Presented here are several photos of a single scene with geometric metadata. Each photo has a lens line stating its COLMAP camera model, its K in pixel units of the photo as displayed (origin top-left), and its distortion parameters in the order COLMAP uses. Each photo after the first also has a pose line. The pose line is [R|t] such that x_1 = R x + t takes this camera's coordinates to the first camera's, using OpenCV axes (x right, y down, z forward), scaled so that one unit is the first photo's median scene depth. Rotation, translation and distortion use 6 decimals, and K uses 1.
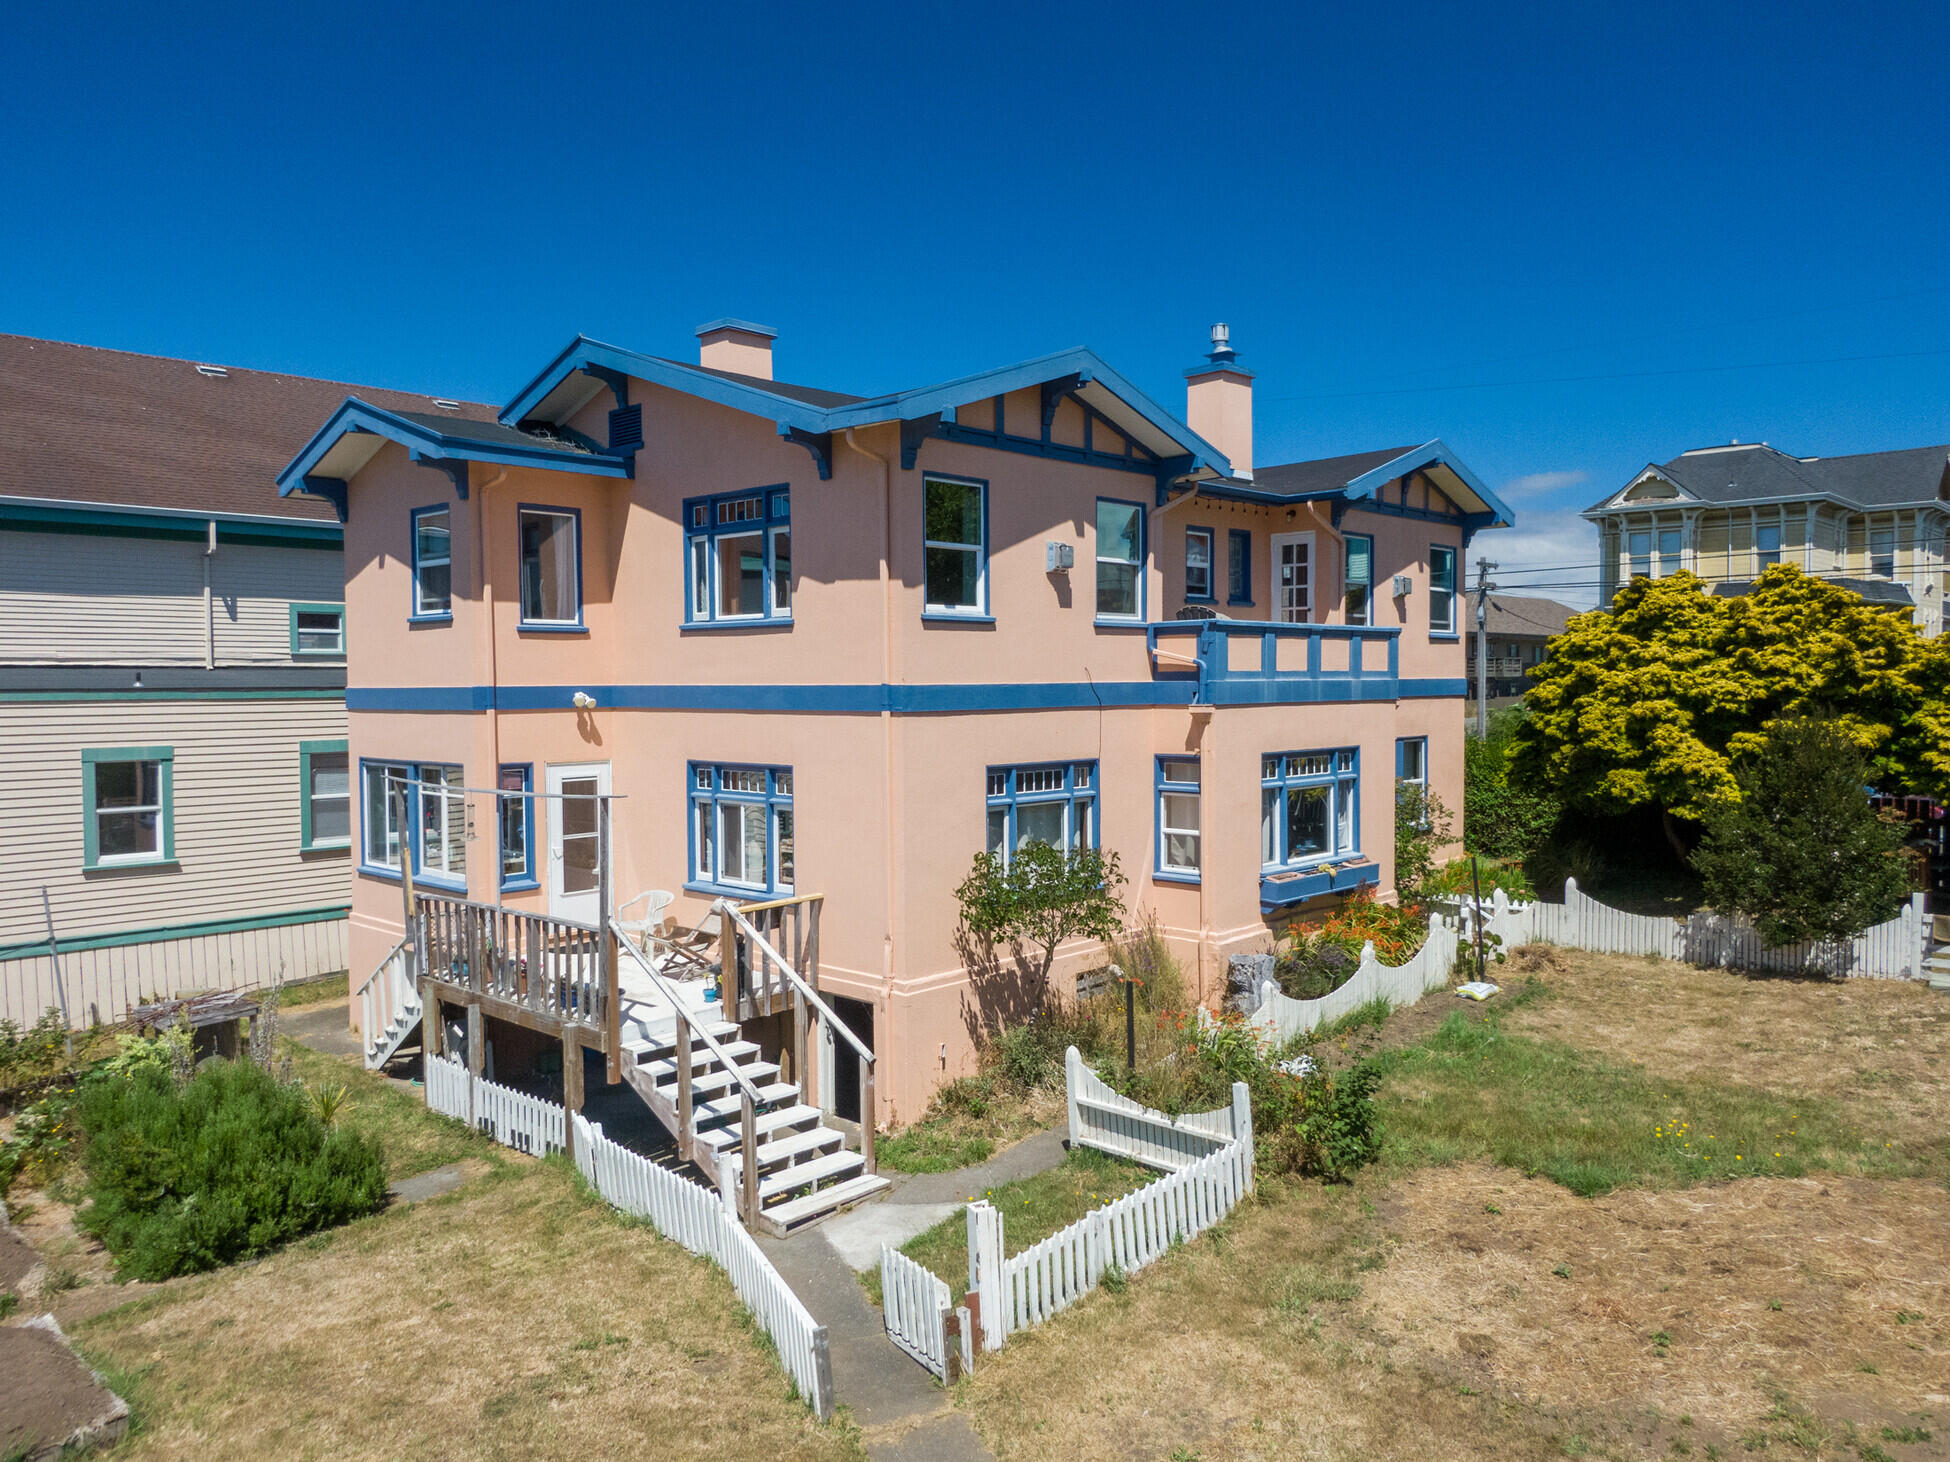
lens RADIAL K [[1397.9, 0, 975.0], [0, 1397.9, 731.0], [0, 0, 1]] dist [0.056905, -0.094148]
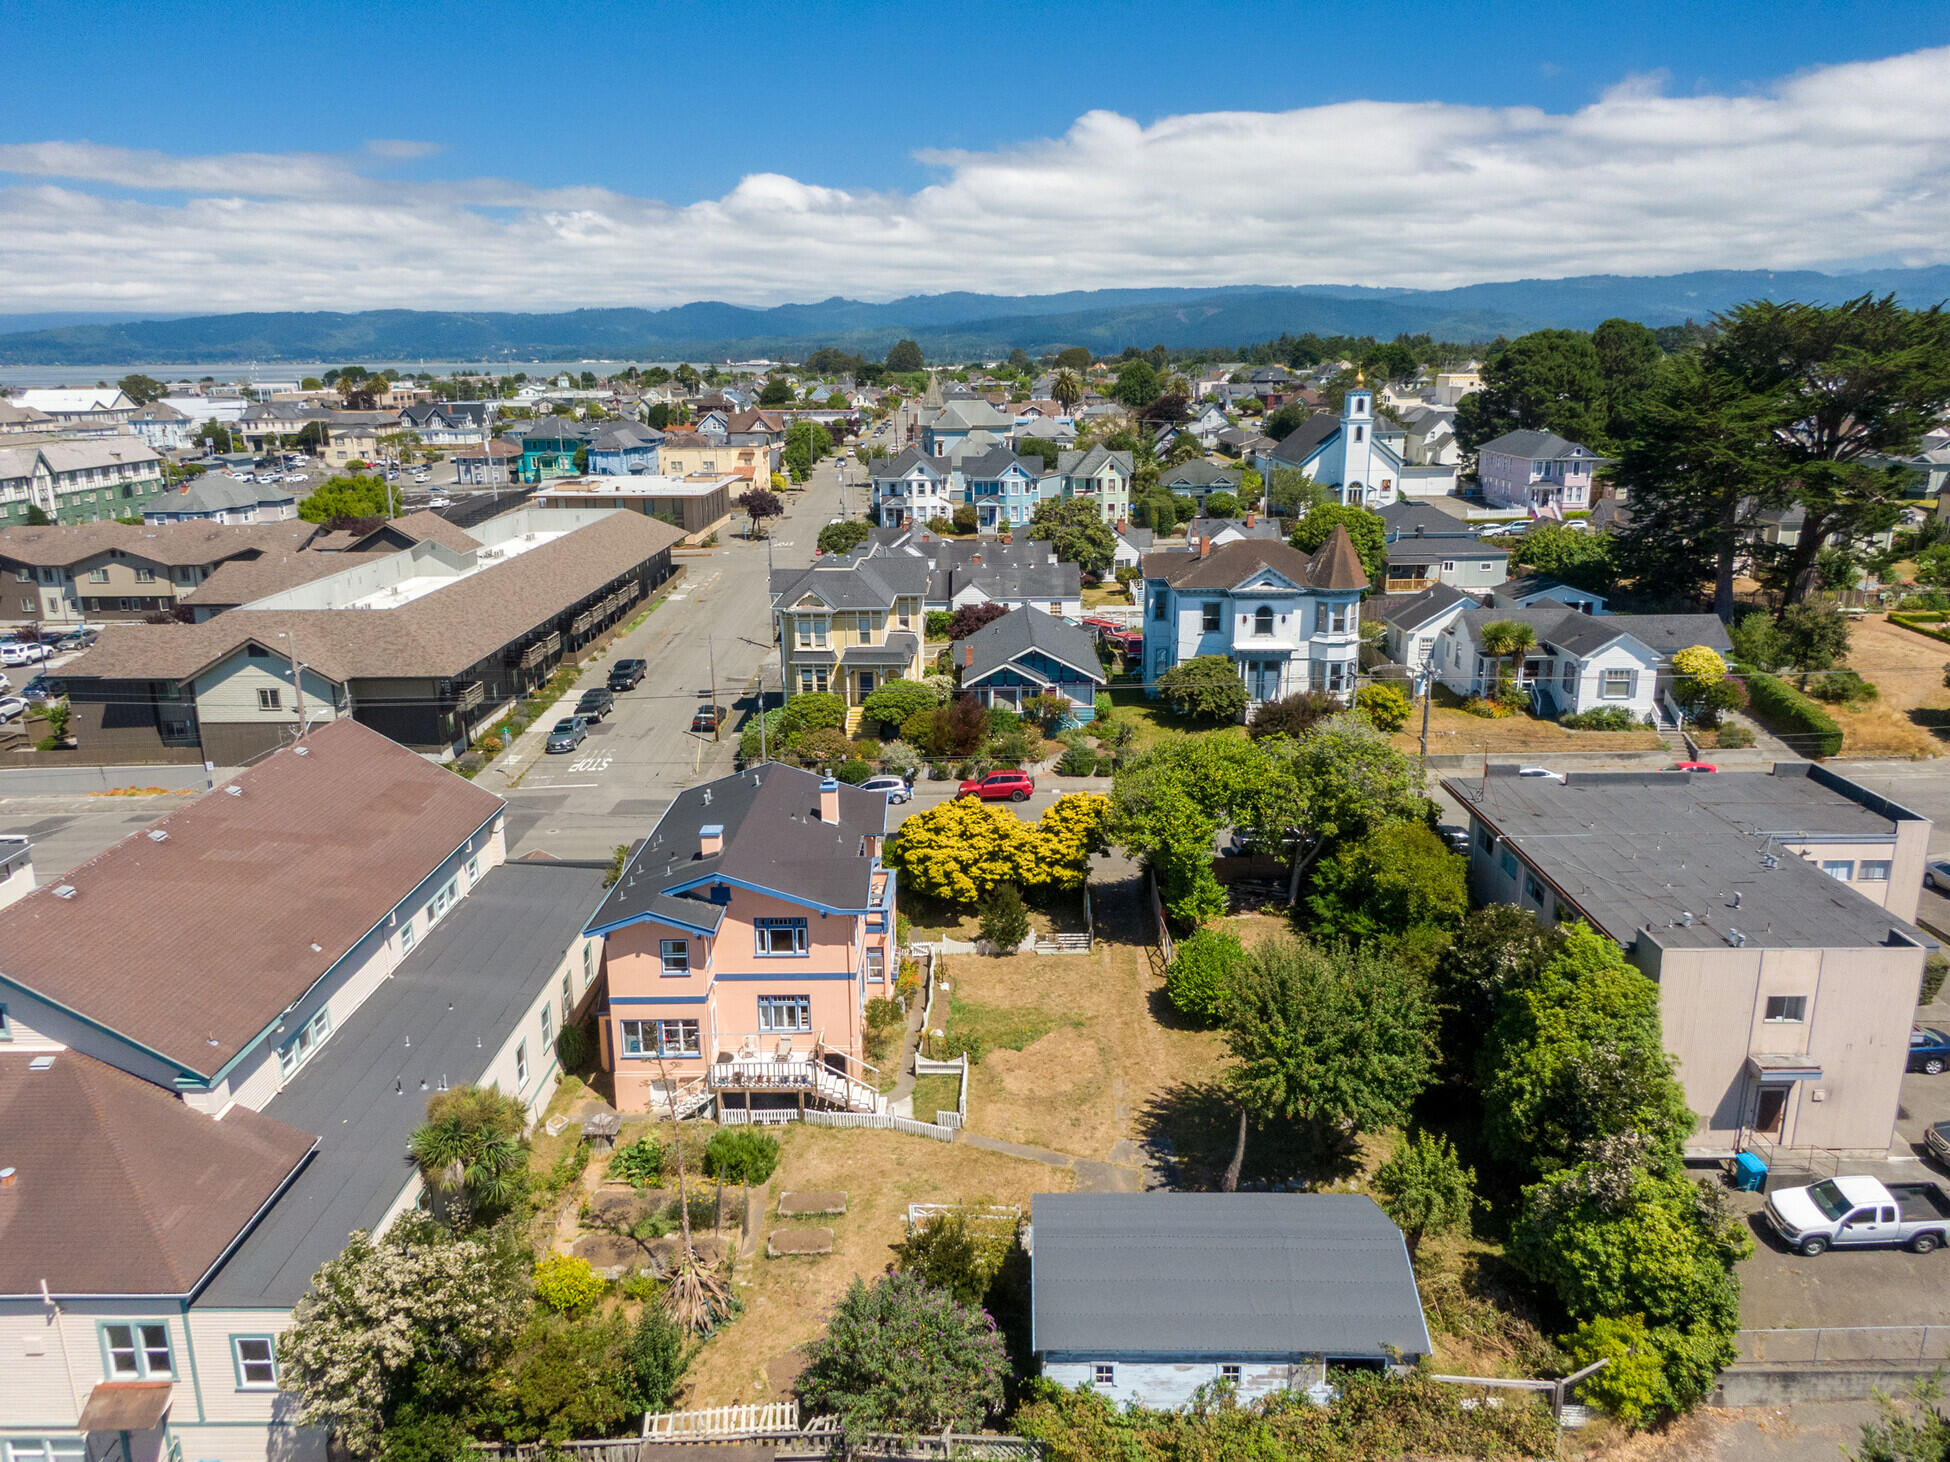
lens RADIAL K [[1388.3, 0, 975.0], [0, 1388.3, 731.0], [0, 0, 1]] dist [0.072152, -0.091992]
pose [[0.732911, -0.175210, 0.657376, -1.792452], [0.026796, 0.972953, 0.229445, -1.254430], [-0.679797, -0.150548, 0.717782, -1.483096]]
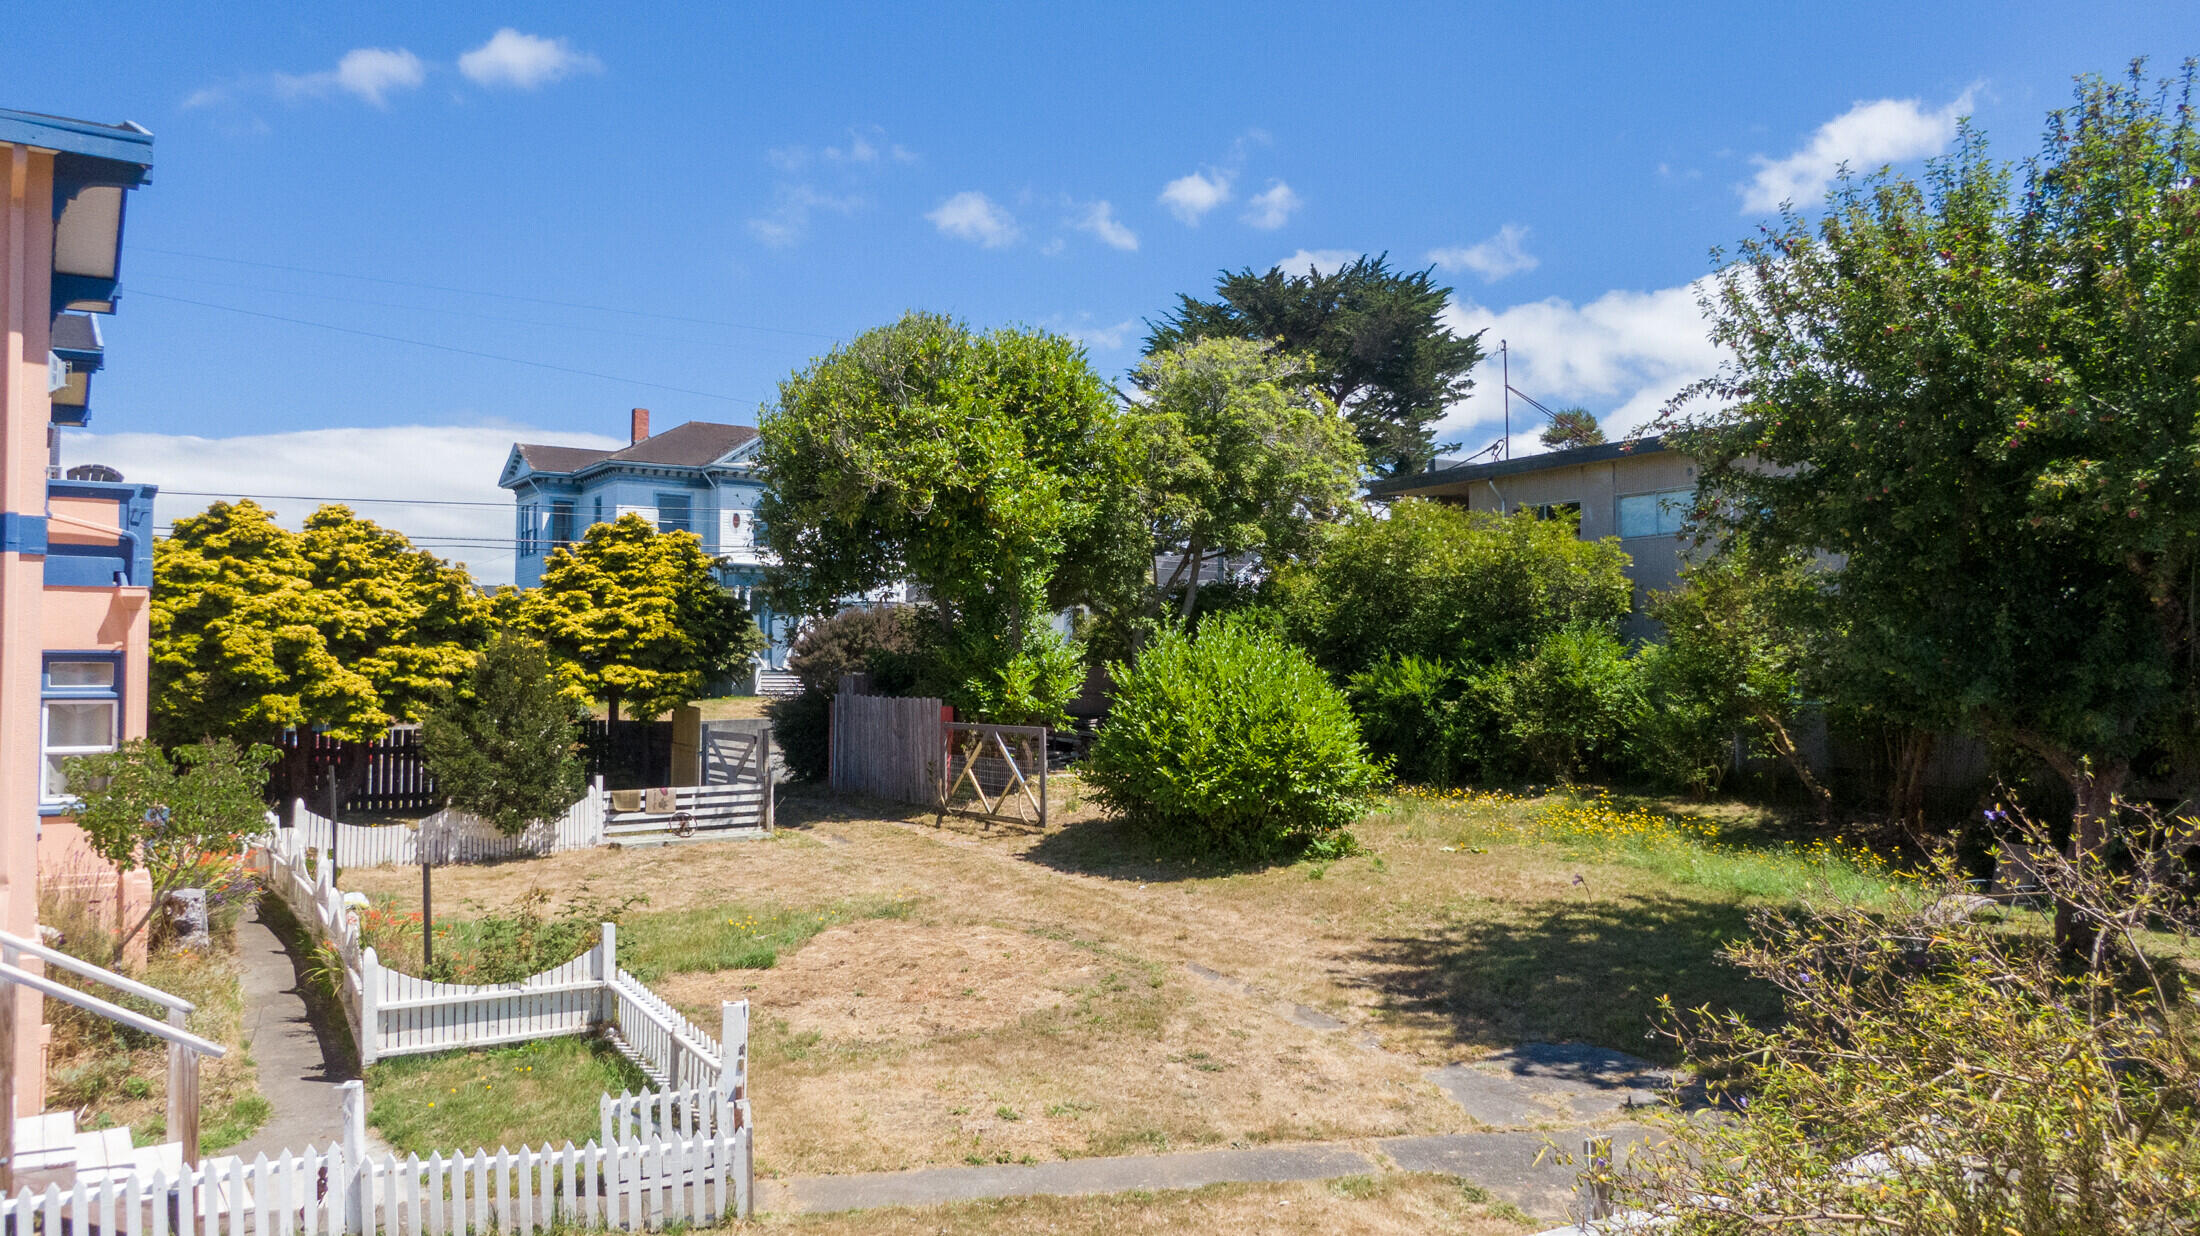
lens RADIAL K [[1577.1, 0, 1100.0], [0, 1577.1, 618.0], [0, 0, 1]] dist [0.049220, -0.088837]
pose [[0.219002, 0.047387, 0.974573, -0.606524], [0.034285, 0.997829, -0.056222, 0.069441], [-0.975122, 0.045726, 0.216902, 0.252926]]
